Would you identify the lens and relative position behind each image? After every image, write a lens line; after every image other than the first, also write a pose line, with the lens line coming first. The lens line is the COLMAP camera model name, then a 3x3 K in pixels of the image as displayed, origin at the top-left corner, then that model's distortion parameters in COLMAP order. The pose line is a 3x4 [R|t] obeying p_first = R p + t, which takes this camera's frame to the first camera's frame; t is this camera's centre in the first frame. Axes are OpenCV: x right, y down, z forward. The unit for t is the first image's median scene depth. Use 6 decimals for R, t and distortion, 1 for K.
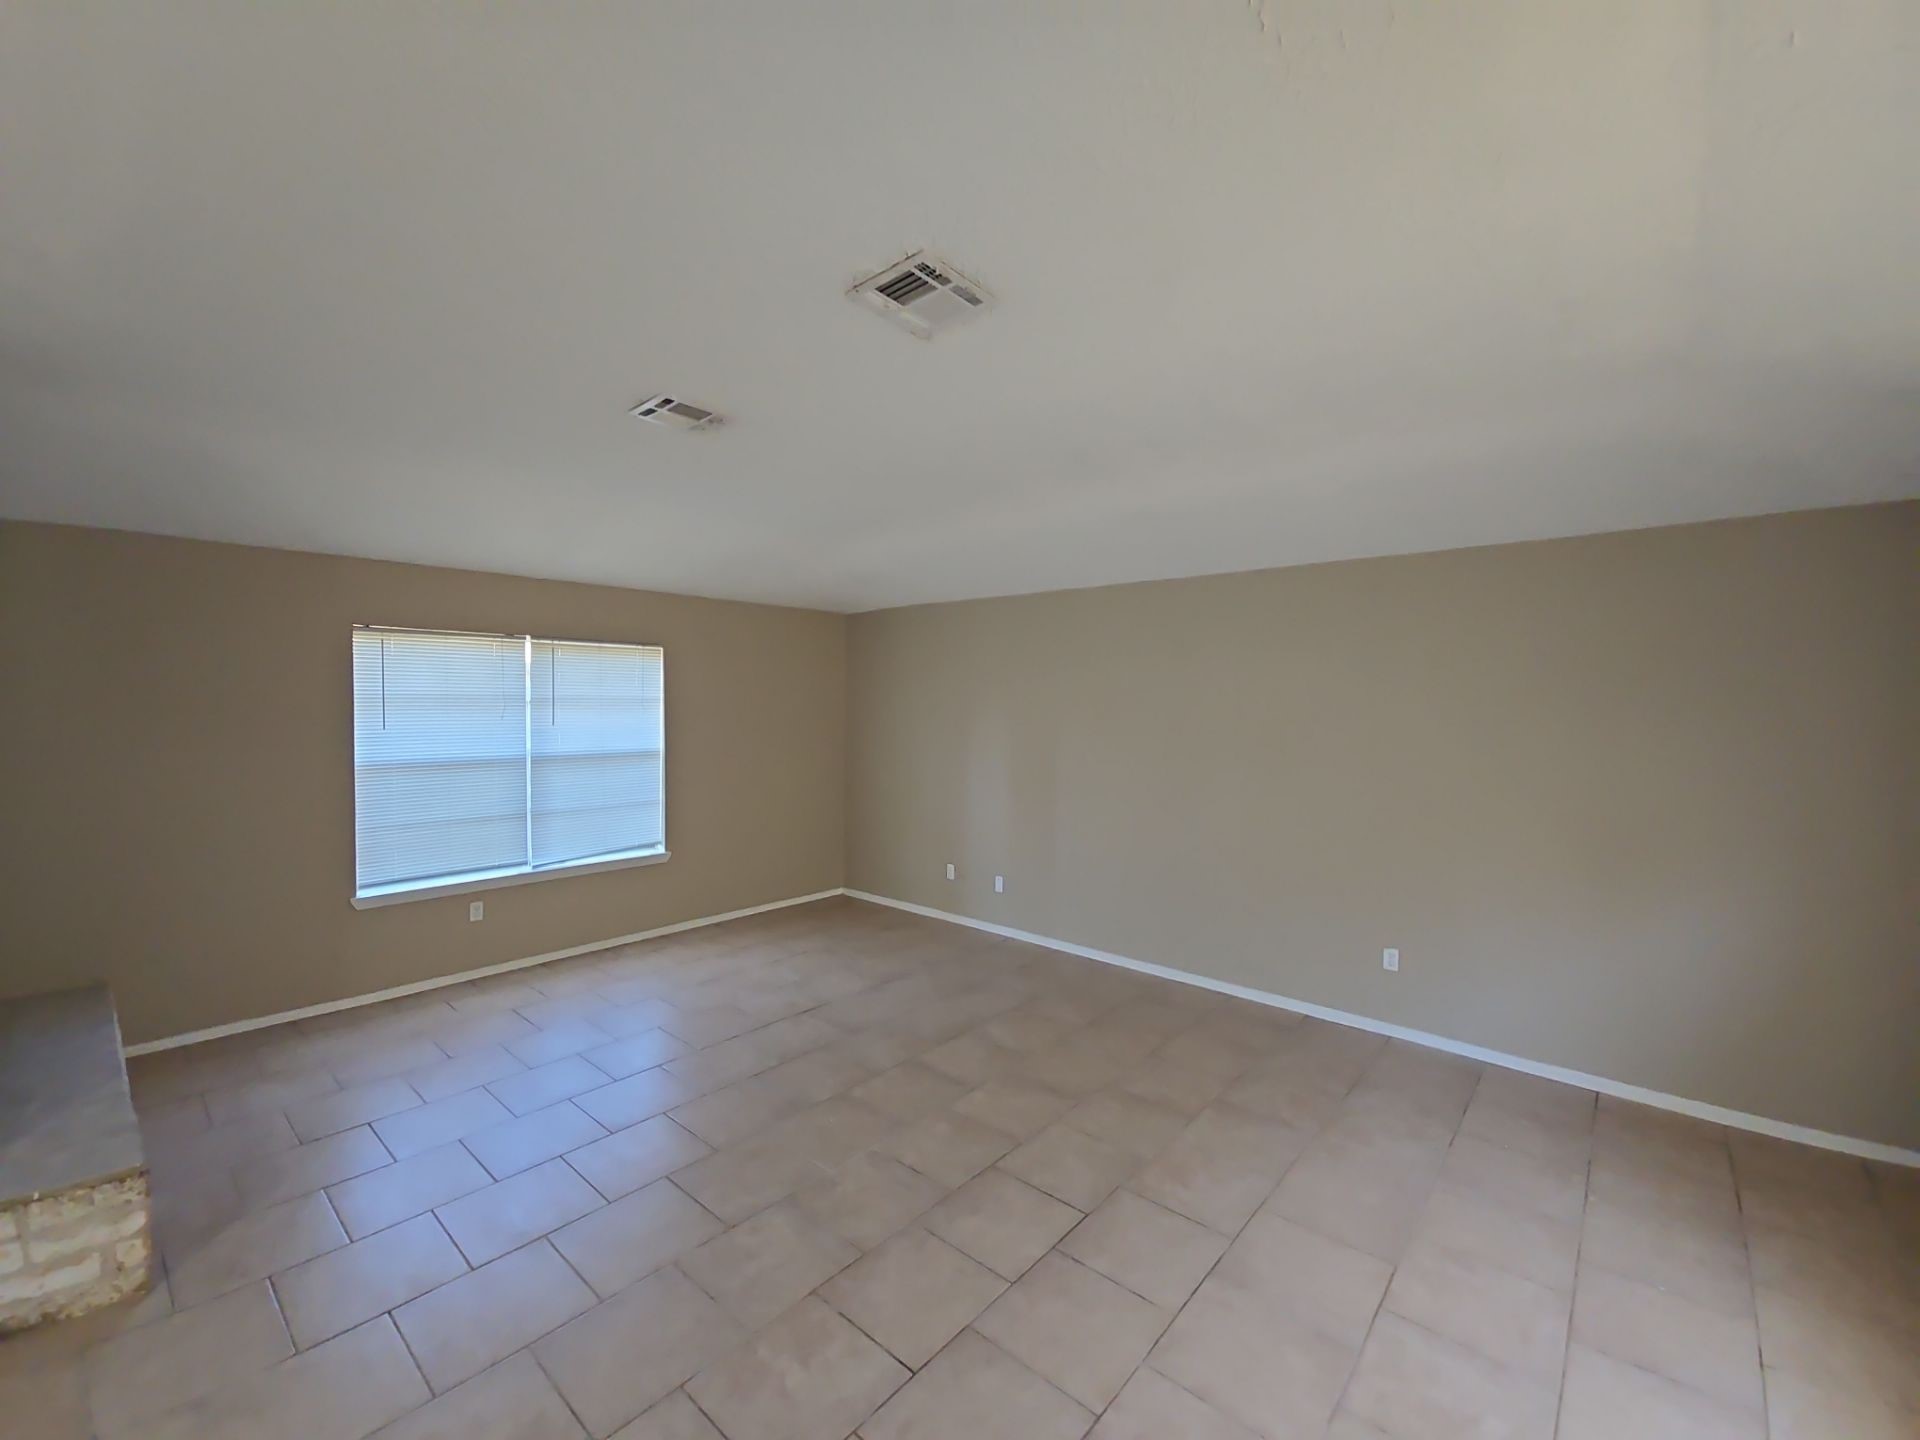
lens RADIAL K [[780.3, 0, 963.2], [0, 780.3, 724.8], [0, 0, 1]] dist [0.008905, -0.007552]
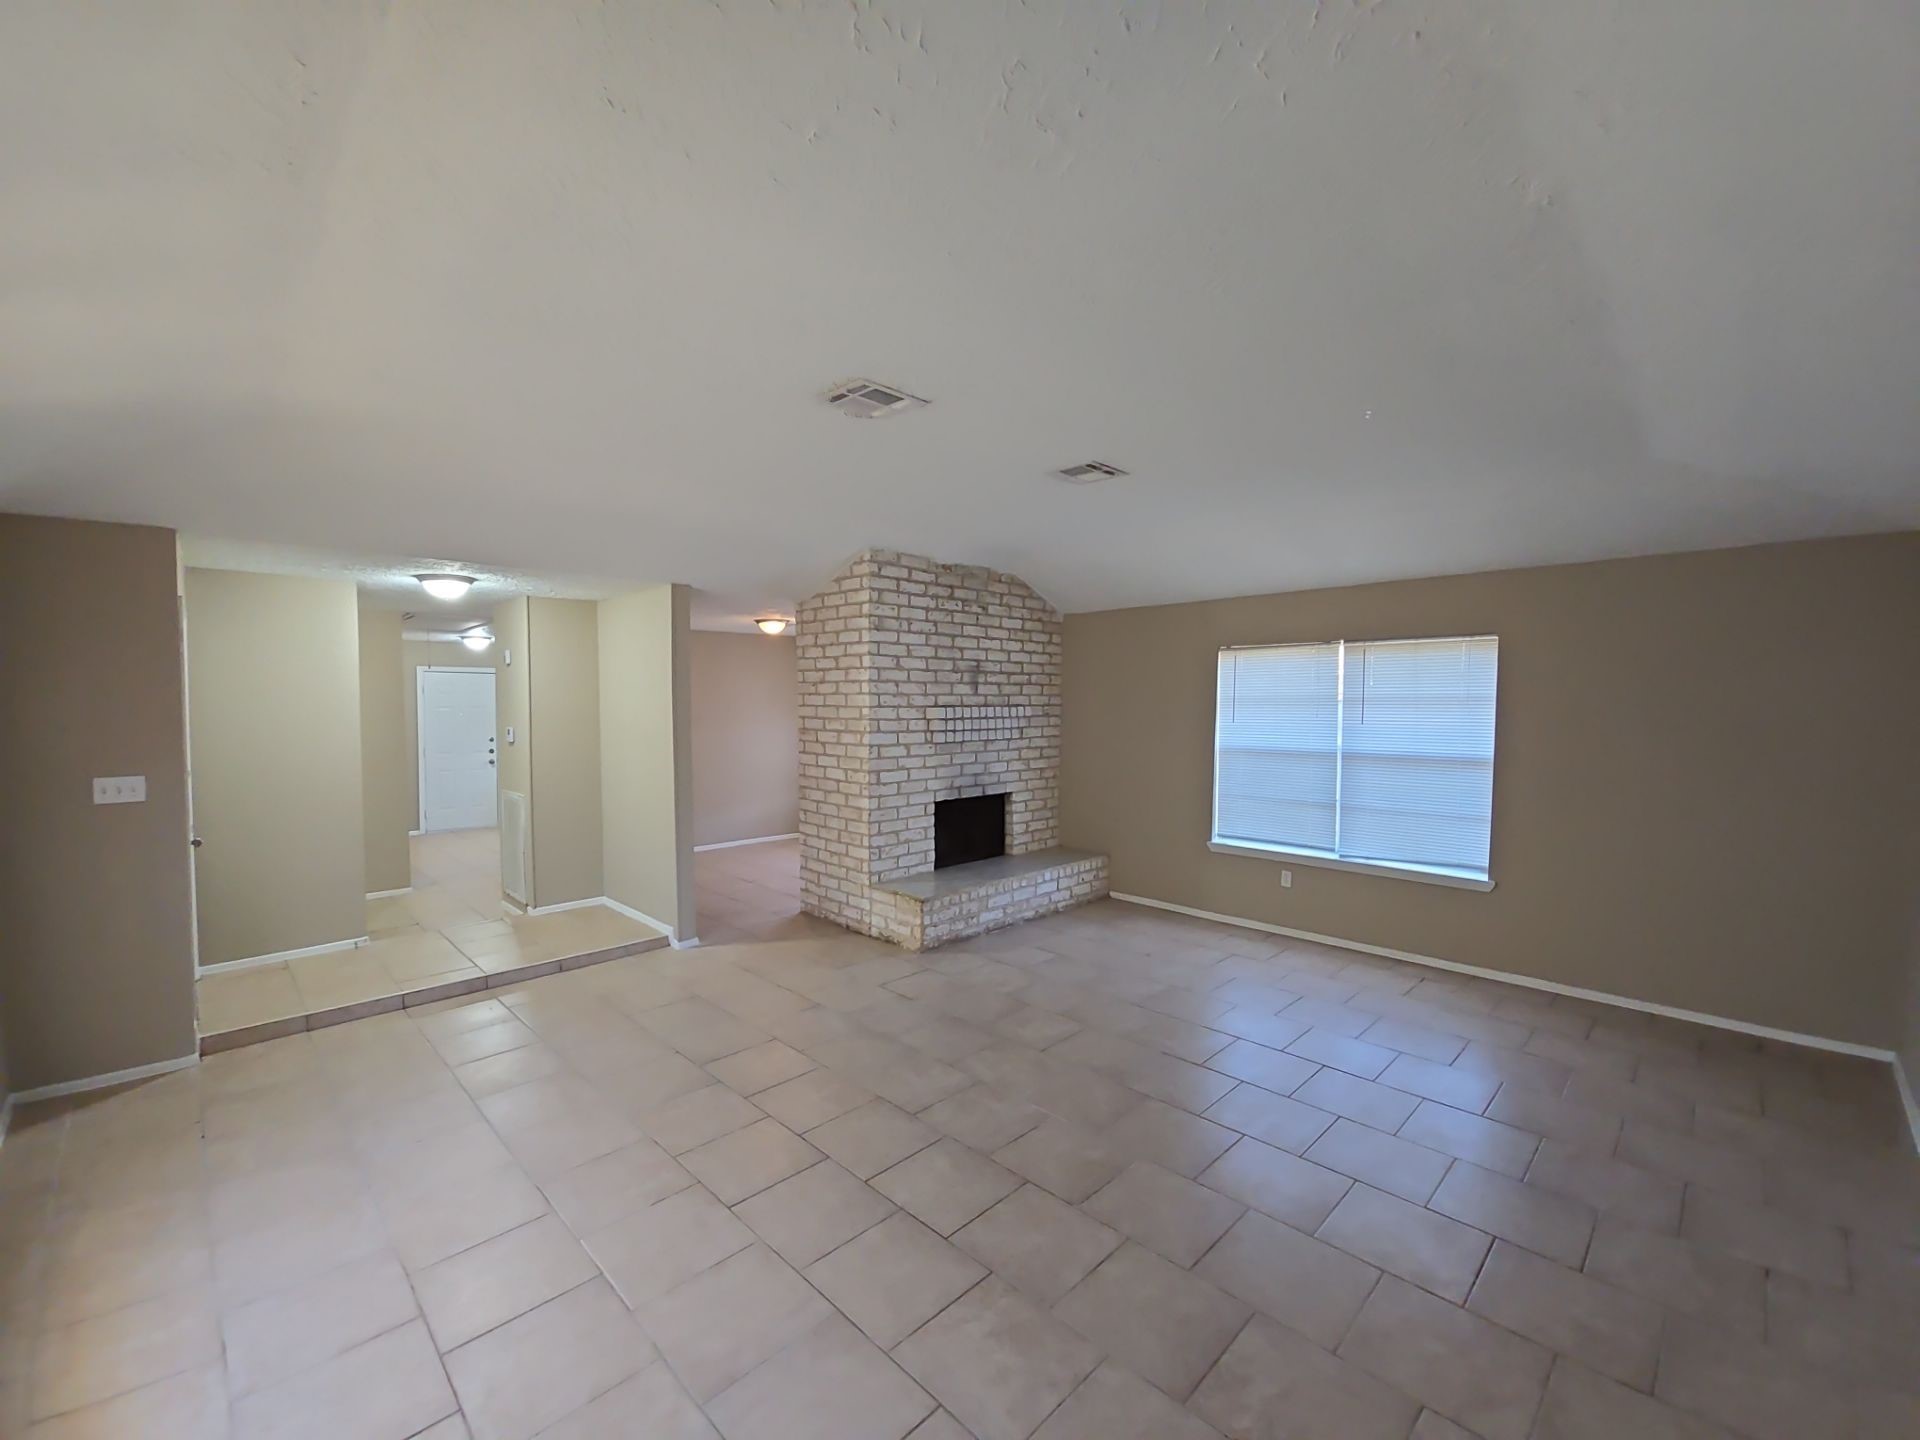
lens RADIAL K [[780.3, 0, 947.6], [0, 780.3, 734.2], [0, 0, 1]] dist [0.008905, -0.007552]
pose [[-0.077852, 0.038500, -0.996221, 0.569216], [-0.026467, 0.998822, 0.040668, -0.014164], [0.996614, 0.029533, -0.076741, 0.554957]]
